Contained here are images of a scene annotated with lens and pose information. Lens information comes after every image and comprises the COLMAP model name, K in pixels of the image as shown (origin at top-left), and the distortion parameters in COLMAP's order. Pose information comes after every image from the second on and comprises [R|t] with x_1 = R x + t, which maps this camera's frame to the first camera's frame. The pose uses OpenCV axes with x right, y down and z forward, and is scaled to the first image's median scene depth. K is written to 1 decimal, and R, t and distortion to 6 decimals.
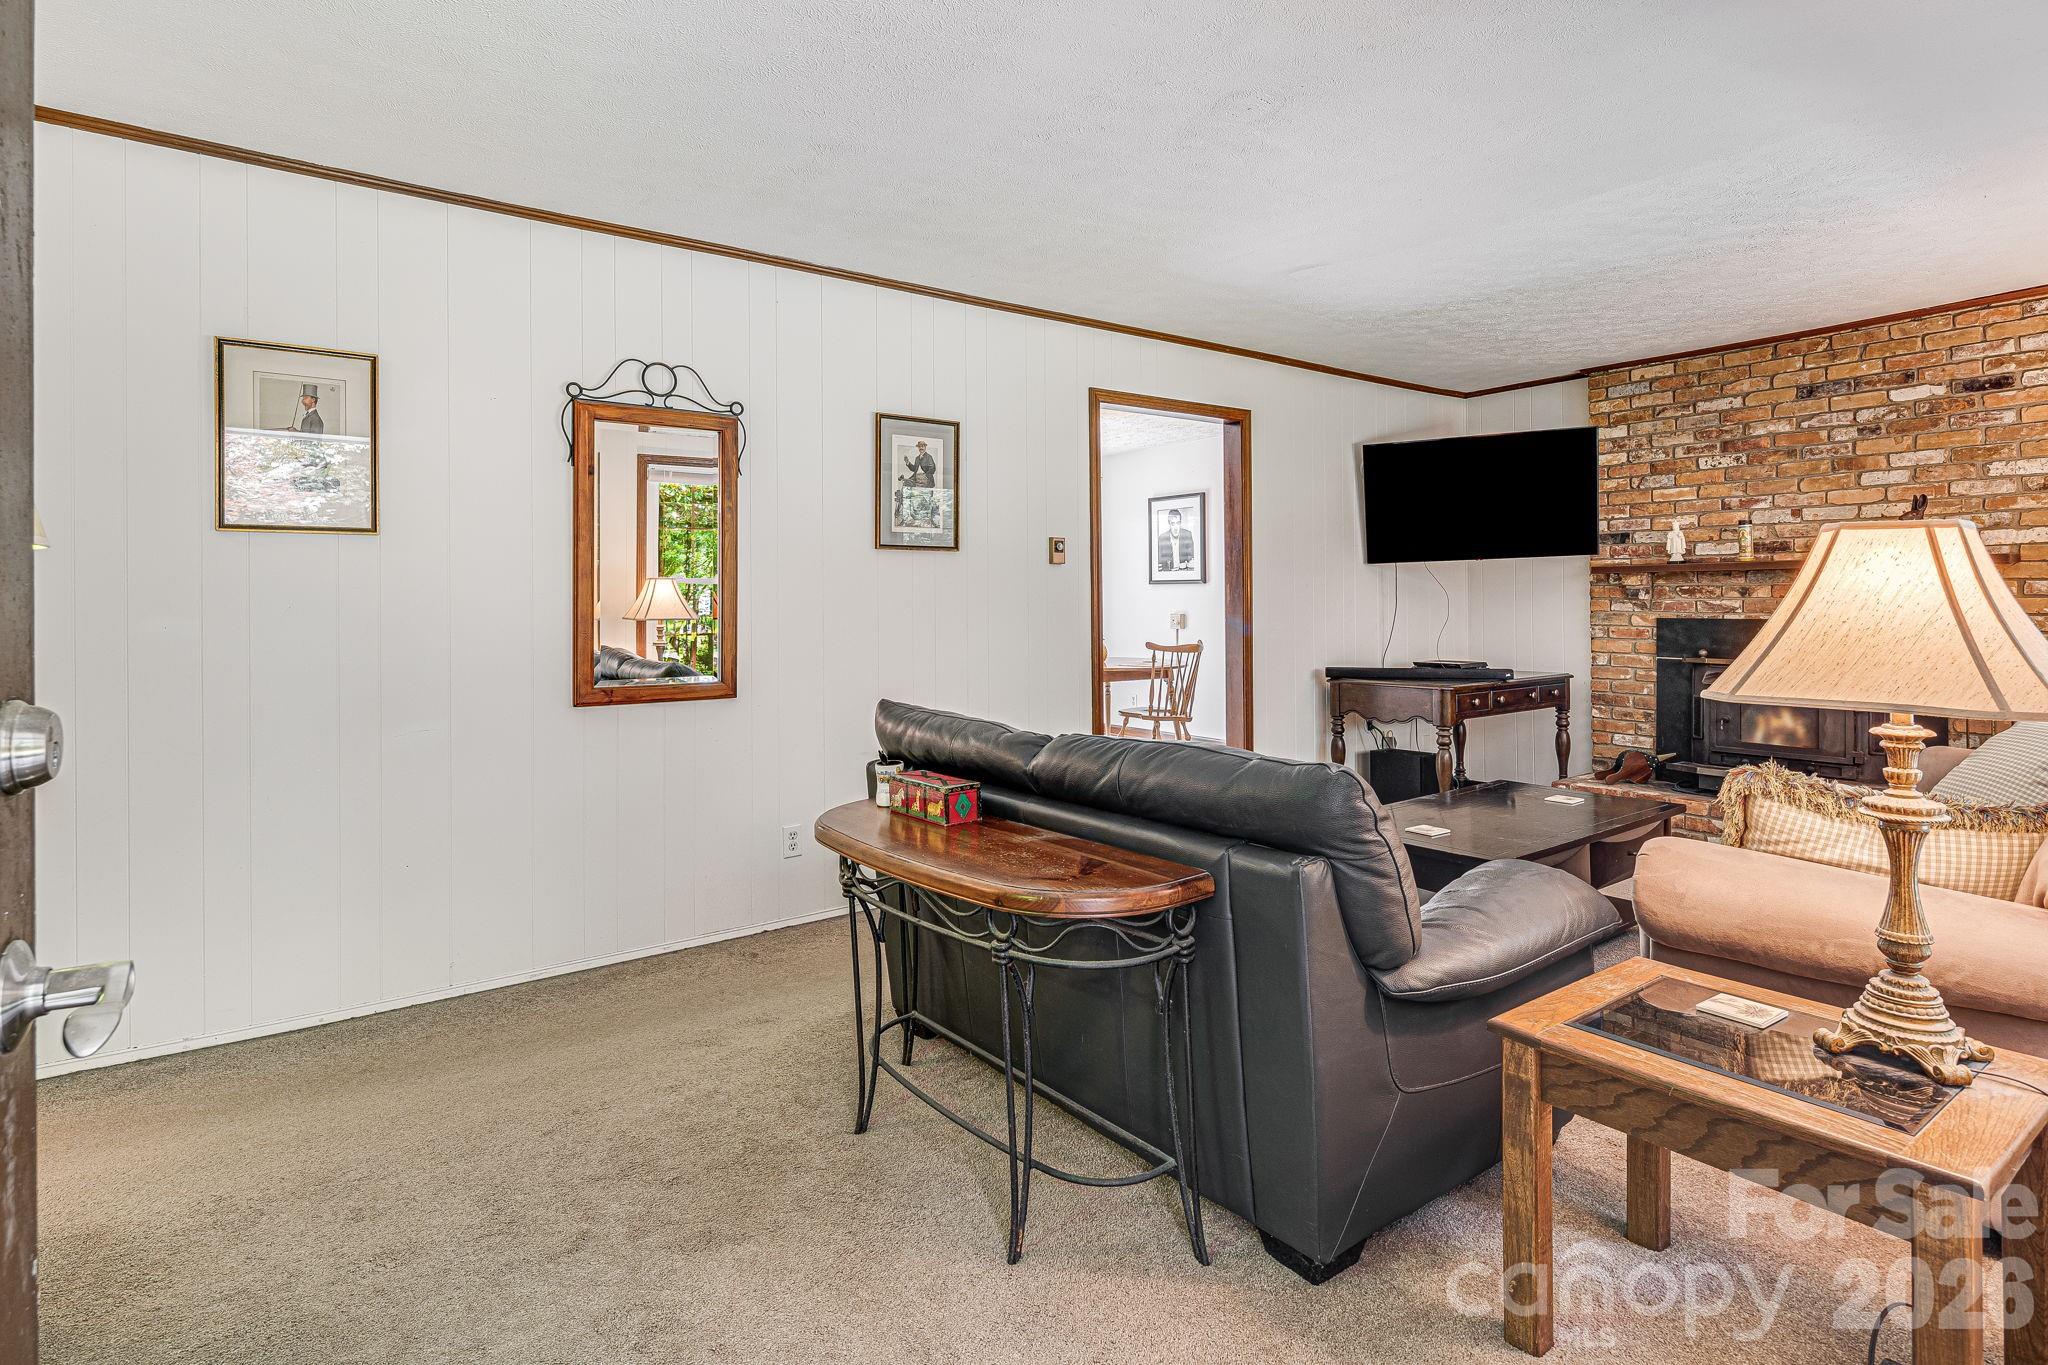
lens RADIAL K [[1035.2, 0, 1015.2], [0, 1035.2, 602.4], [0, 0, 1]] dist [0.002044, -0.002929]
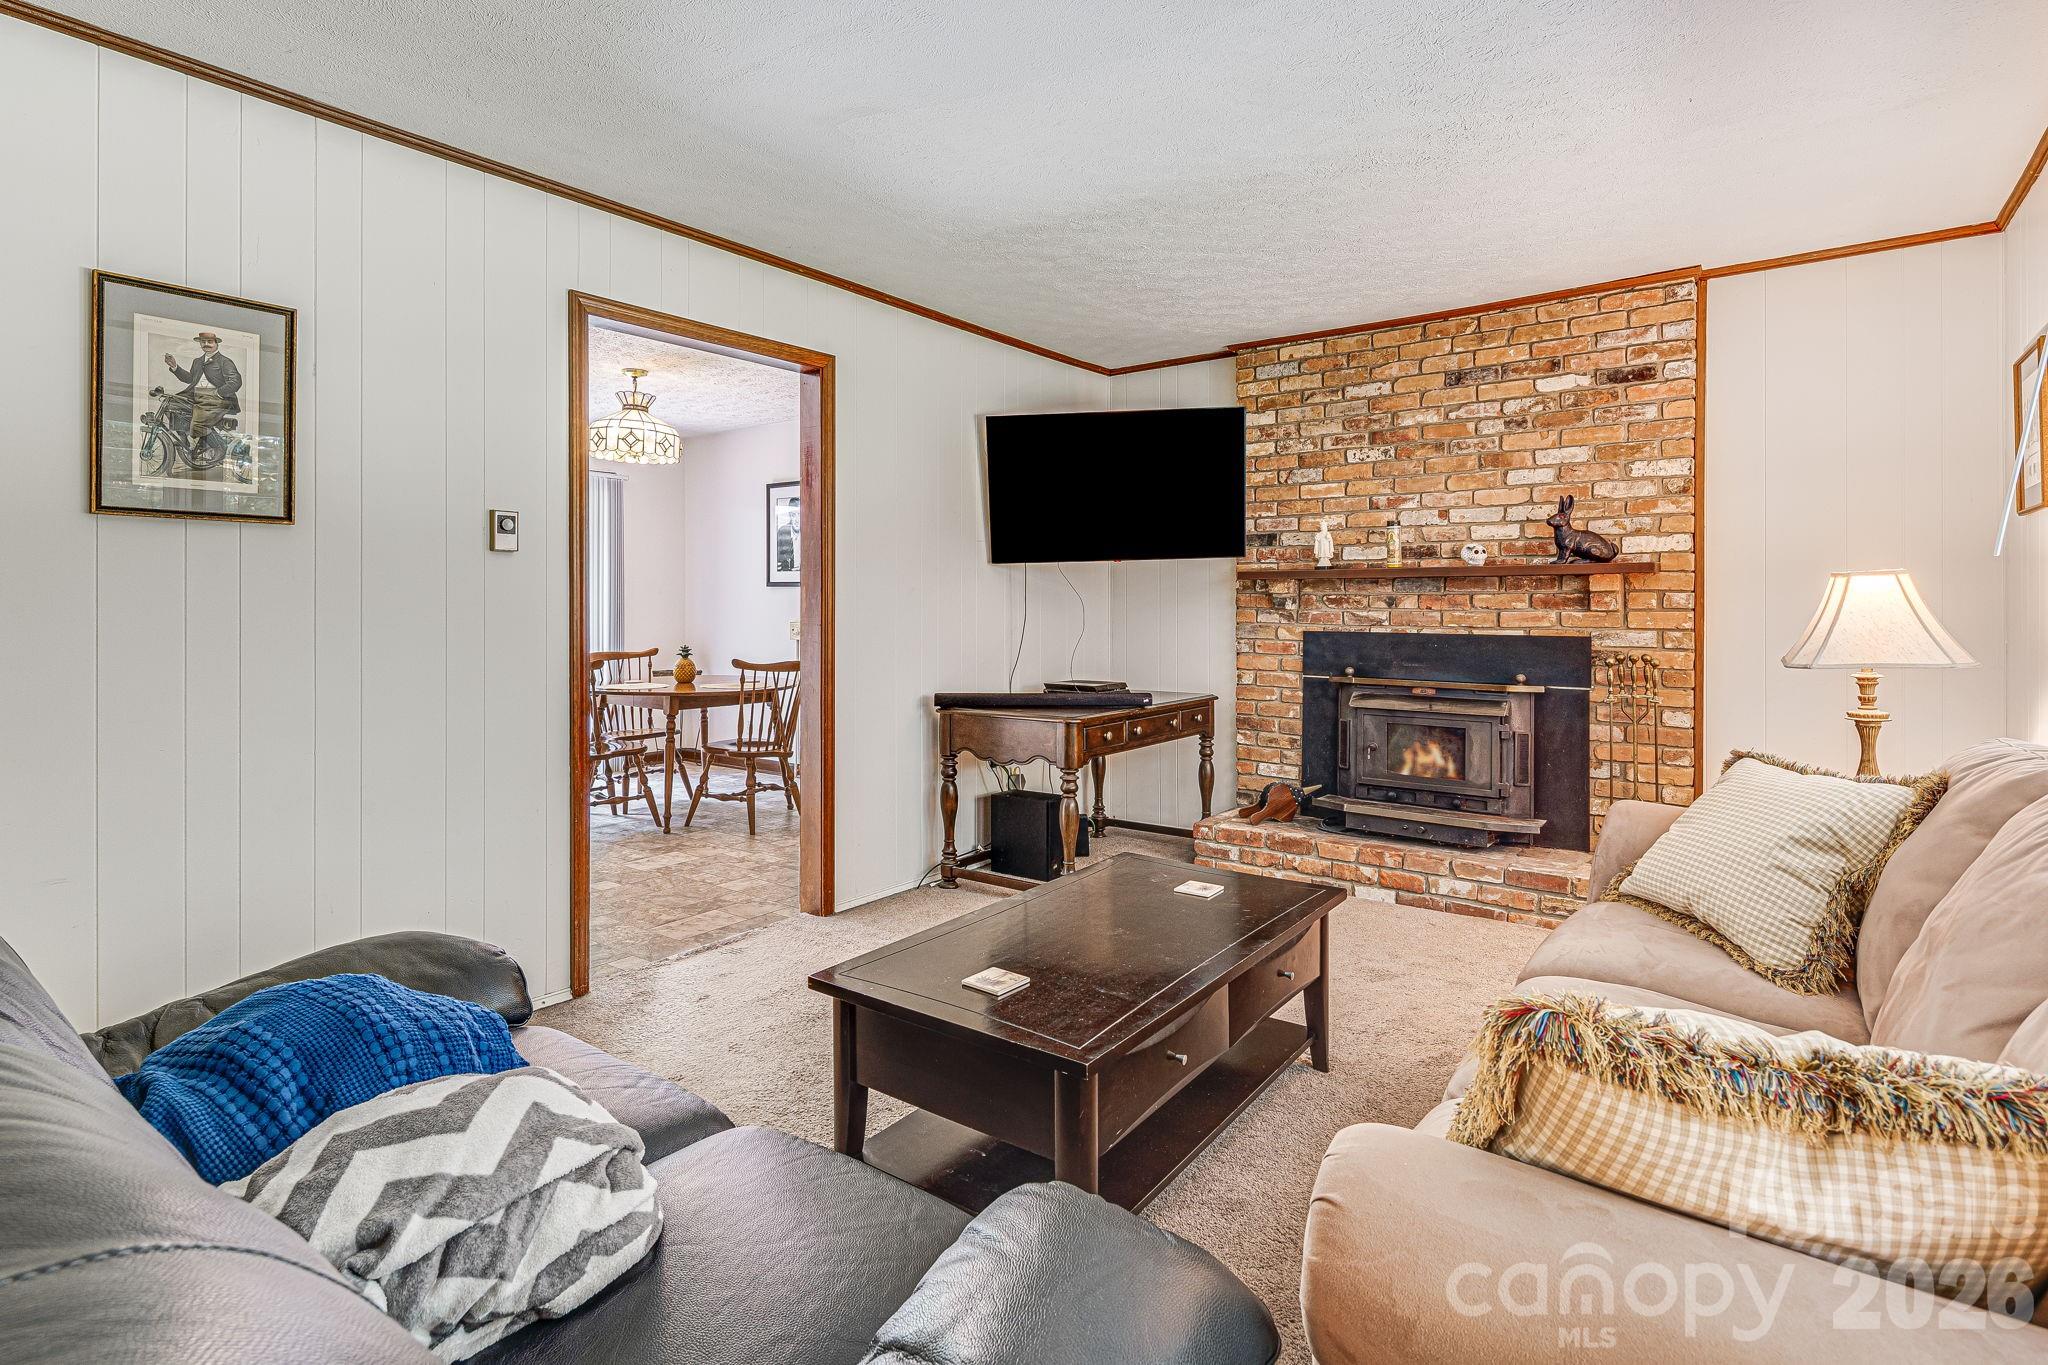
lens RADIAL K [[1004.2, 0, 1020.9], [0, 1004.2, 609.6], [0, 0, 1]] dist [0.001406, -0.000034]
pose [[0.957368, 0.006117, 0.288806, 0.147981], [-0.007256, 0.999970, 0.002873, -0.003958], [-0.288779, -0.004846, 0.957383, 0.260976]]
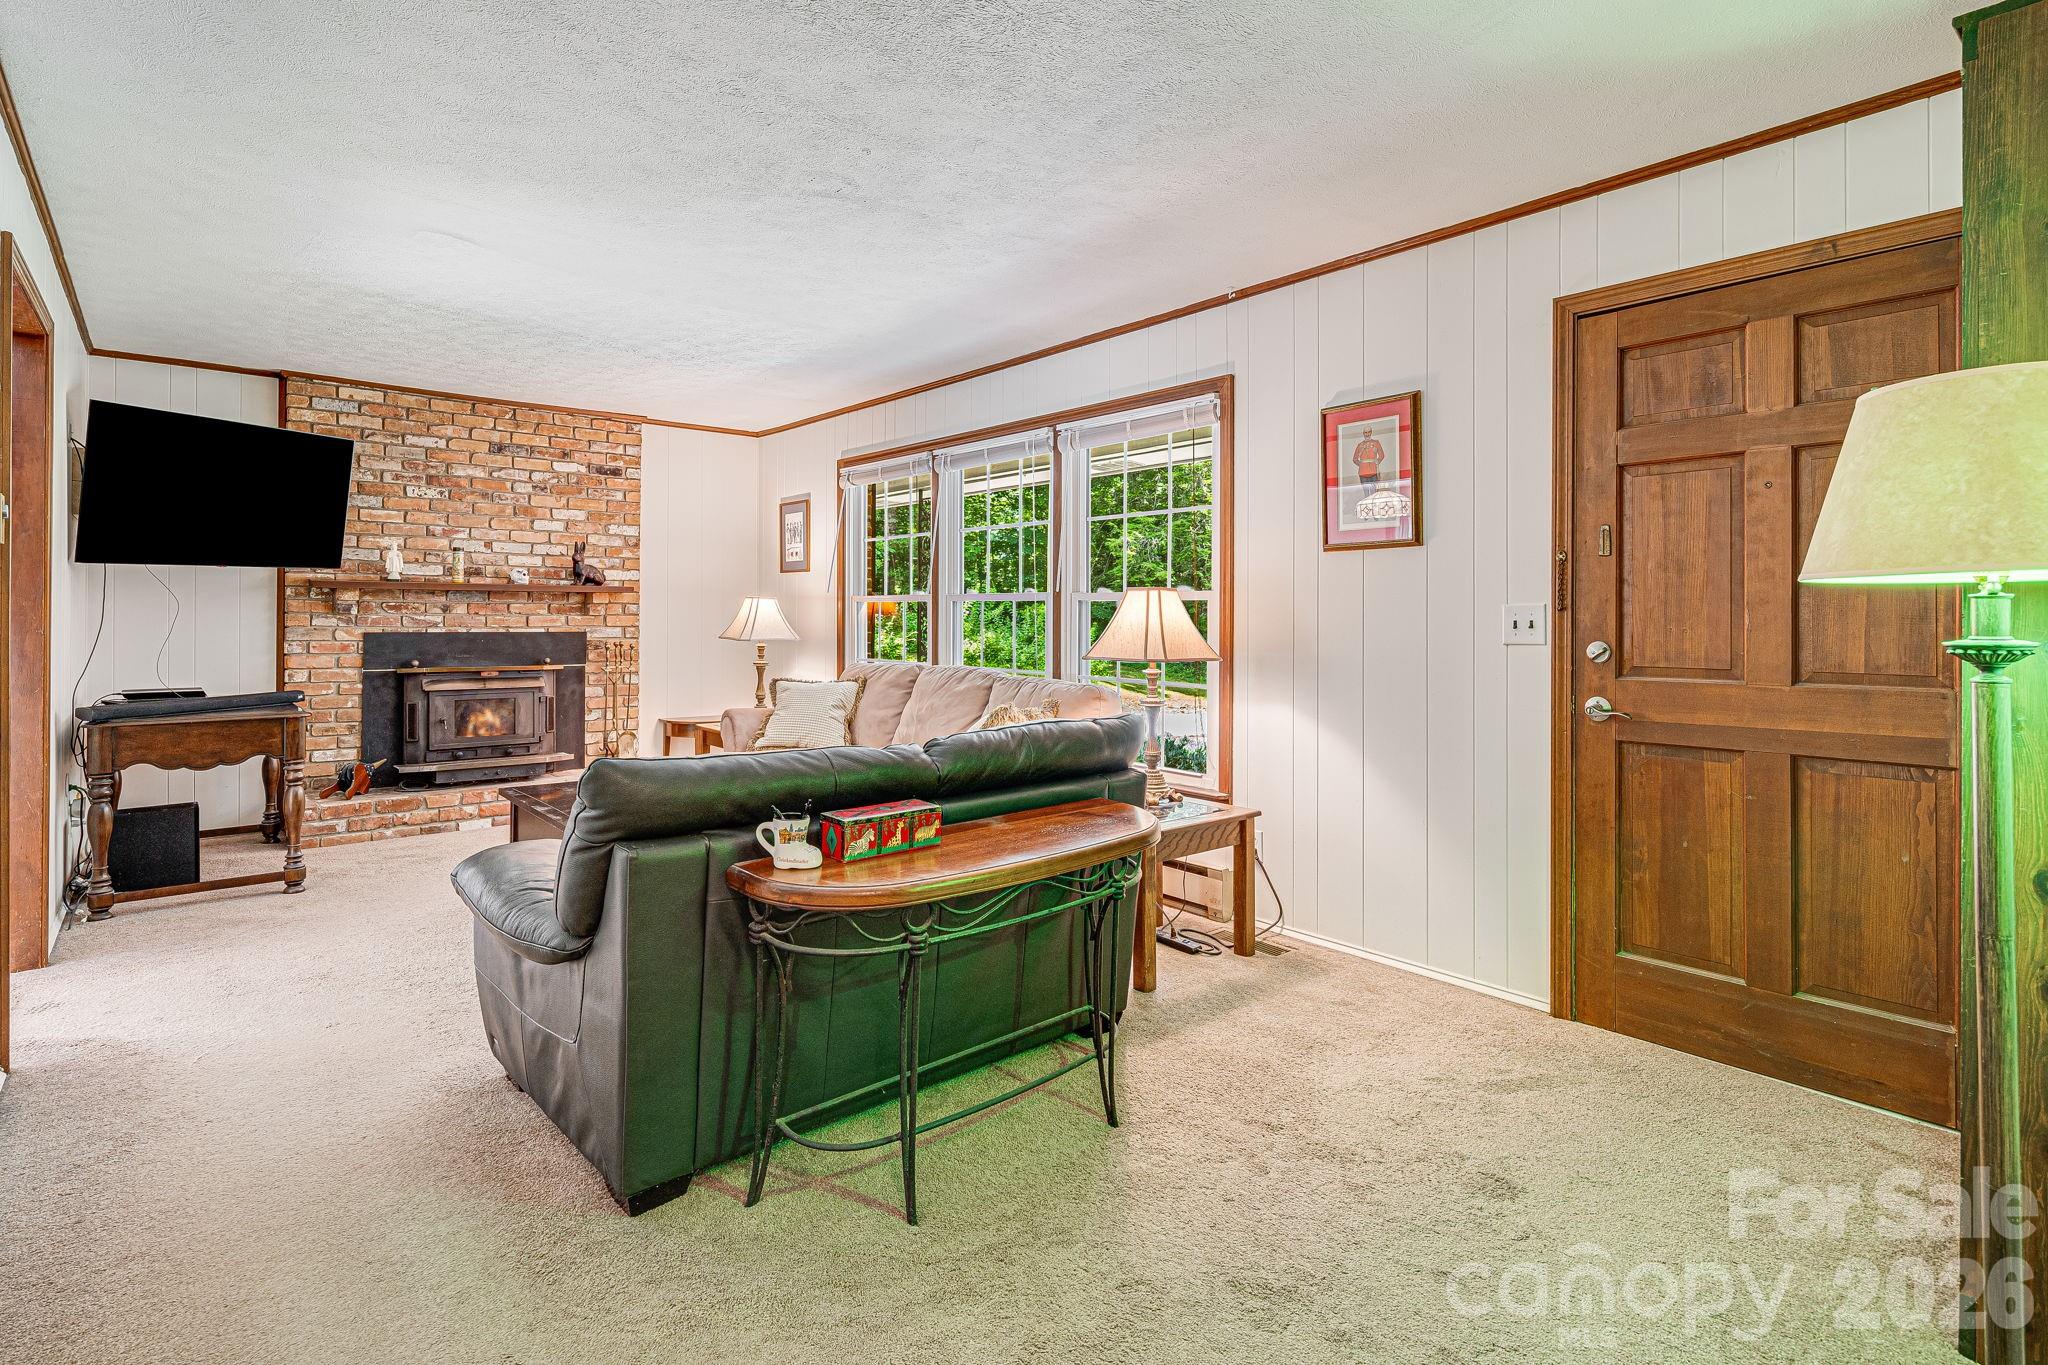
lens RADIAL K [[1004.2, 0, 1020.9], [0, 1004.2, 609.6], [0, 0, 1]] dist [0.001406, -0.000034]
pose [[-0.069985, 0.011366, 0.997483, -0.446648], [-0.004848, 0.999919, -0.011734, 0.000747], [-0.997536, -0.005657, -0.069924, 0.427545]]
